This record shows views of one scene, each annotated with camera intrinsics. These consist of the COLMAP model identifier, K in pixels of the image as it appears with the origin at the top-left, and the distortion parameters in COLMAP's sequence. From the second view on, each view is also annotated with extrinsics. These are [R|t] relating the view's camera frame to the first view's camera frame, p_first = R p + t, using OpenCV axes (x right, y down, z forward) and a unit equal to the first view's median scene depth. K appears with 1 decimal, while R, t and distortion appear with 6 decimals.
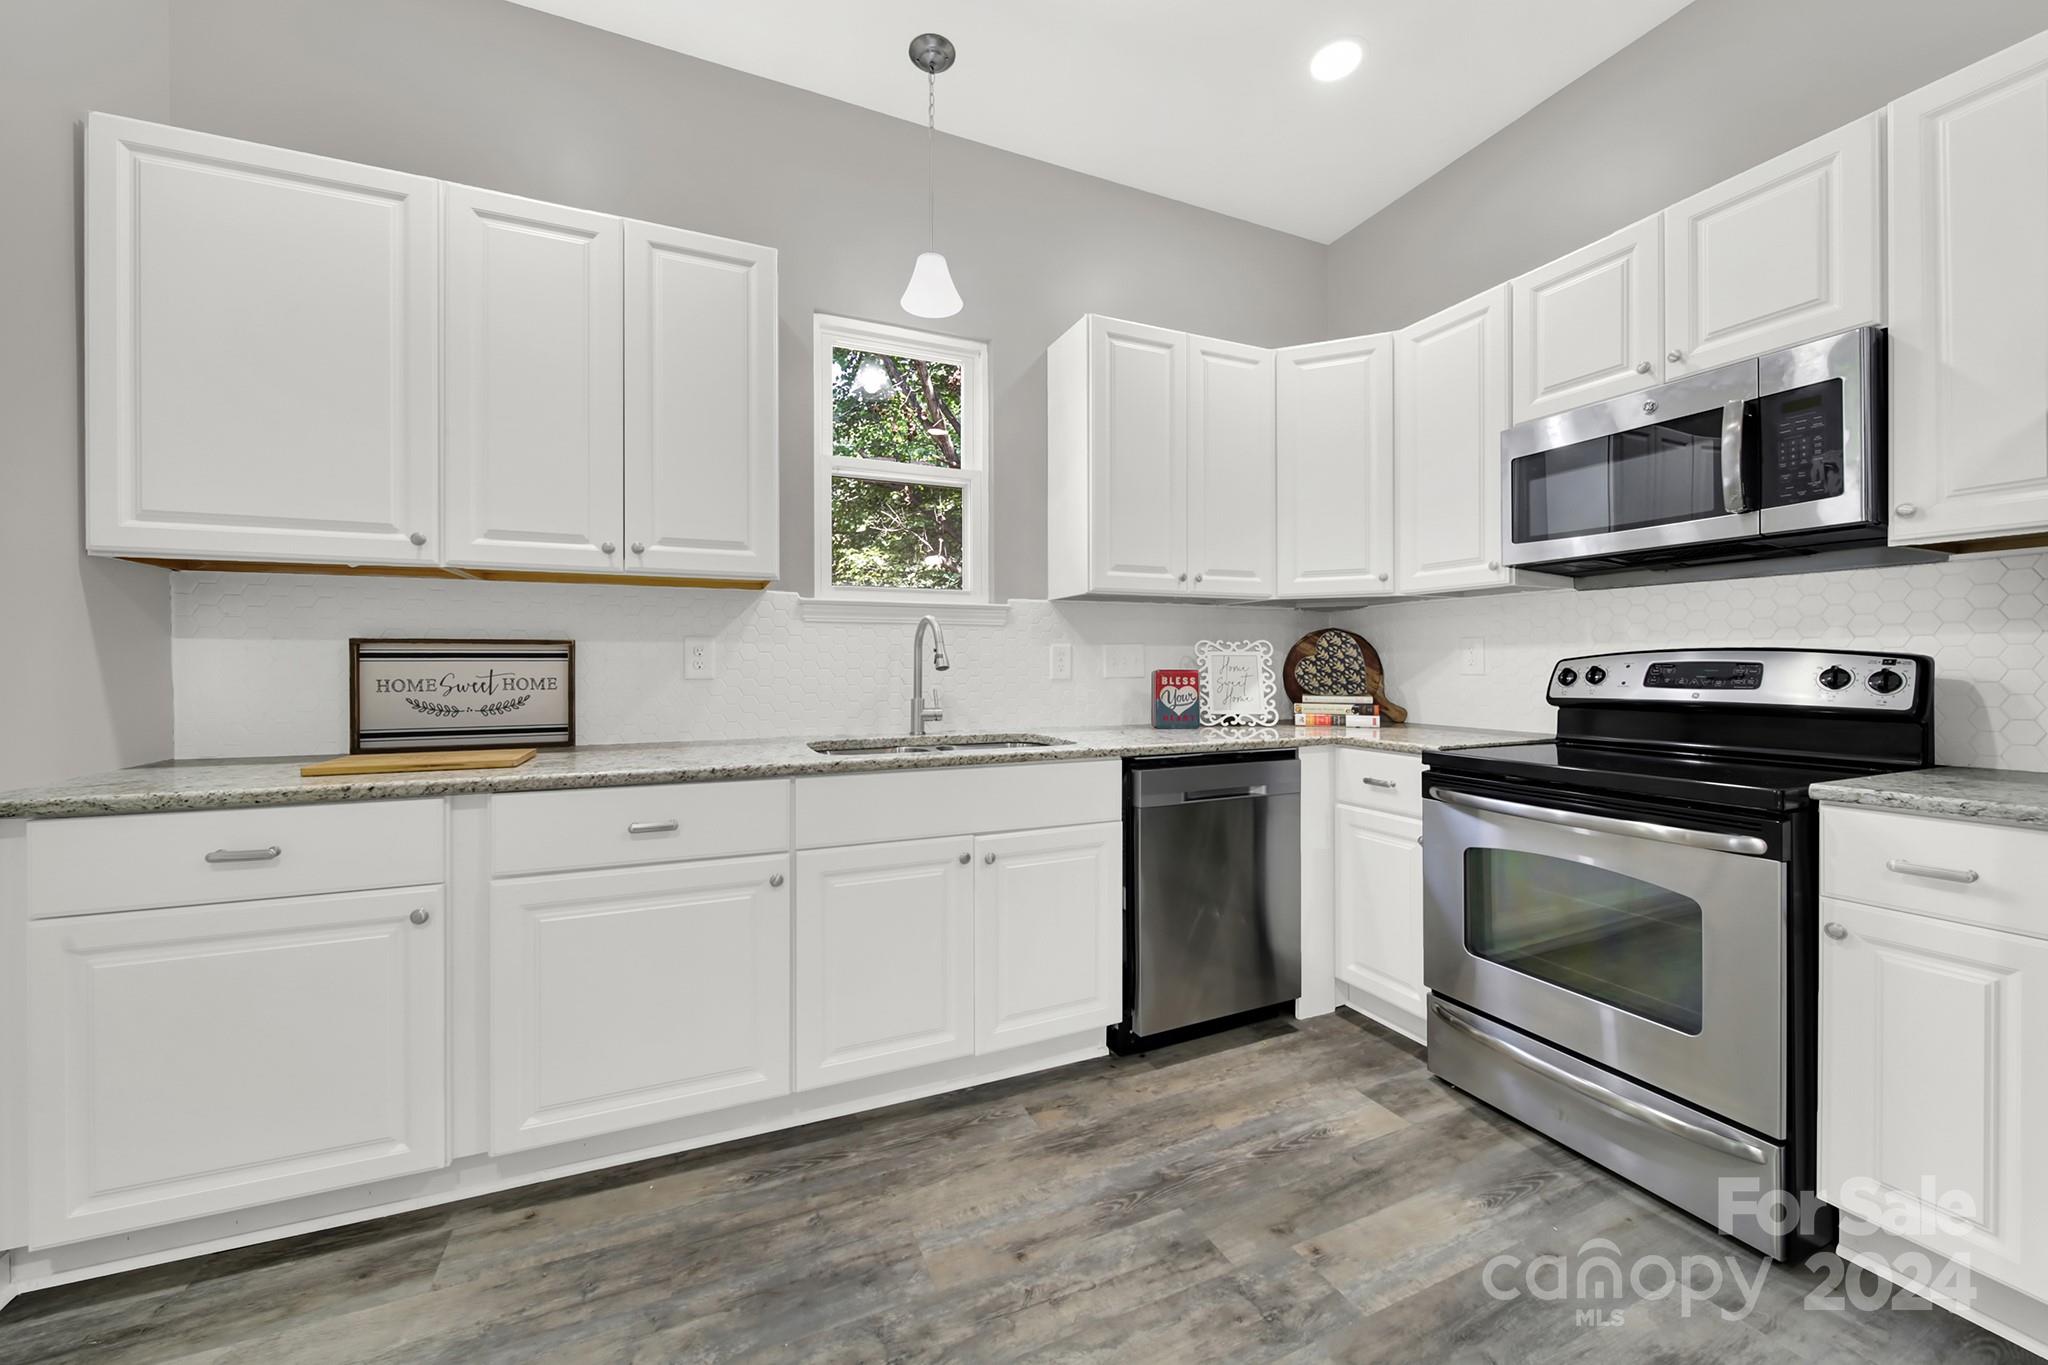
lens RADIAL K [[748.3, 0, 1011.4], [0, 748.3, 669.0], [0, 0, 1]] dist [0.002447, -0.002288]
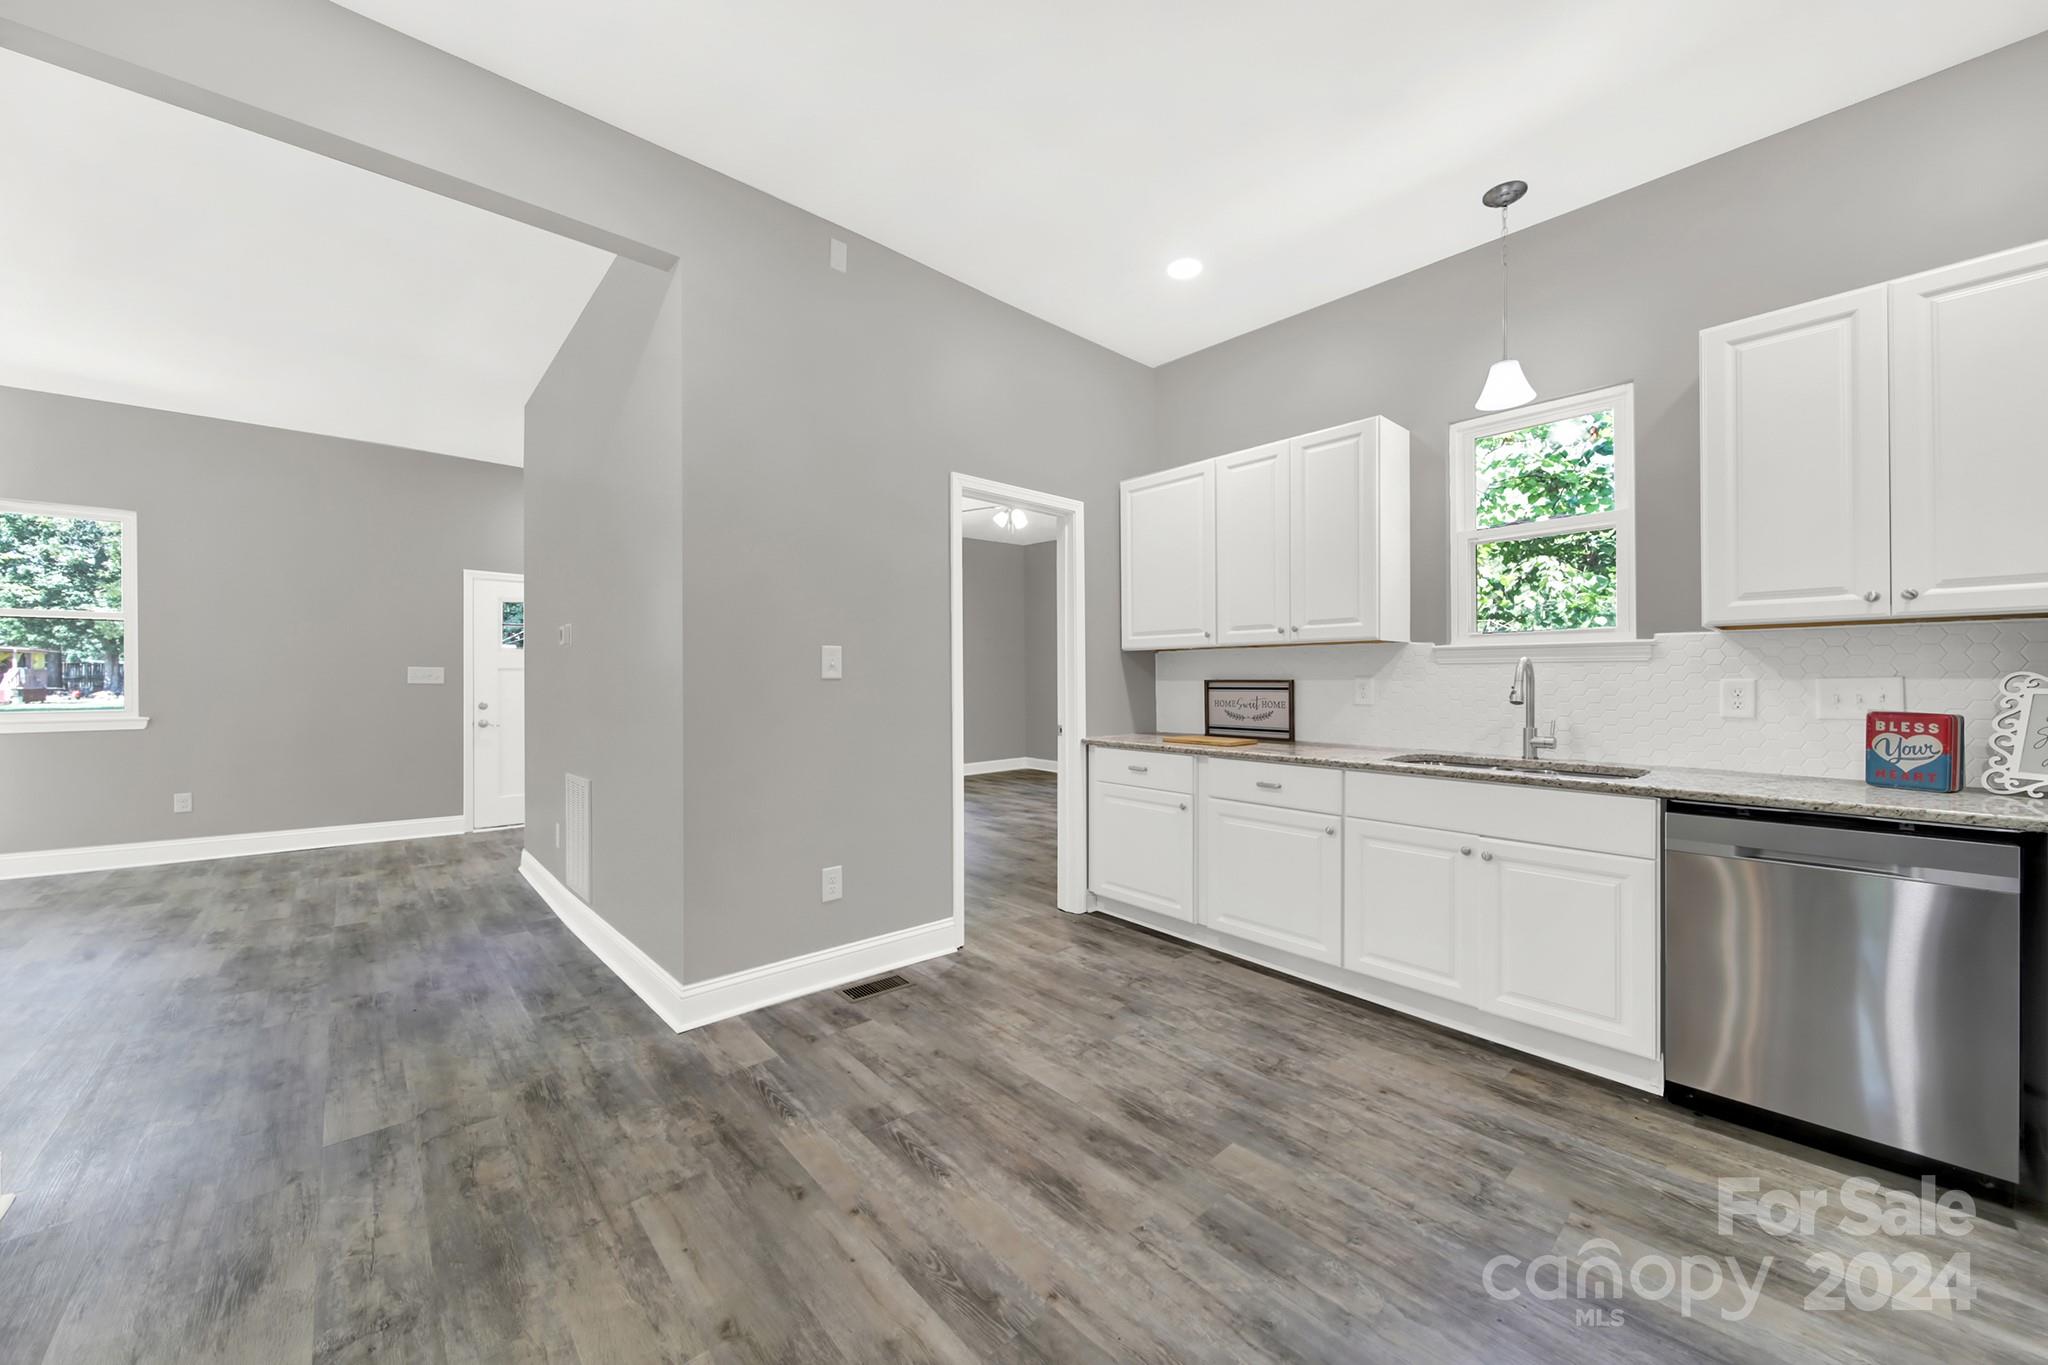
lens RADIAL K [[748.3, 0, 1022.4], [0, 748.3, 687.3], [0, 0, 1]] dist [0.002447, -0.002288]
pose [[0.315708, 0.011817, -0.948783, 0.900753], [-0.003672, 0.999930, 0.011232, -0.040723], [0.948849, -0.000062, 0.315730, -0.133290]]
